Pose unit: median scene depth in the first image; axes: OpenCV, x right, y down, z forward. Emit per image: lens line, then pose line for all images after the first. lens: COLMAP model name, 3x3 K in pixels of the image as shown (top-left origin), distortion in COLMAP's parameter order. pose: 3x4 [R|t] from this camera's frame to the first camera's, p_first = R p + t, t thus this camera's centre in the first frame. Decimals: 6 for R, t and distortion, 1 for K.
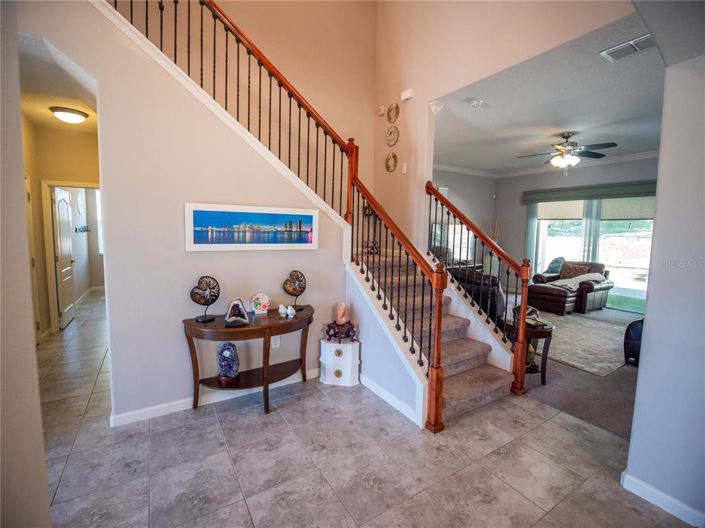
lens RADIAL K [[324.7, 0, 352.5], [0, 324.7, 264.0], [0, 0, 1]] dist [0.000009, -0.000017]
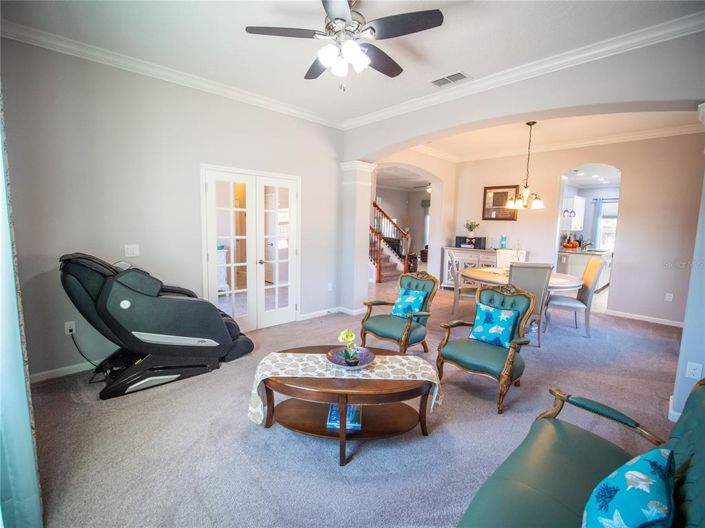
lens RADIAL K [[324.7, 0, 352.5], [0, 324.7, 264.0], [0, 0, 1]] dist [0.000009, -0.000017]
pose [[0.979501, -0.015324, 0.200855, -0.489534], [0.009450, 0.999500, 0.030175, 0.162493], [-0.201217, -0.027658, 0.979156, -1.586647]]
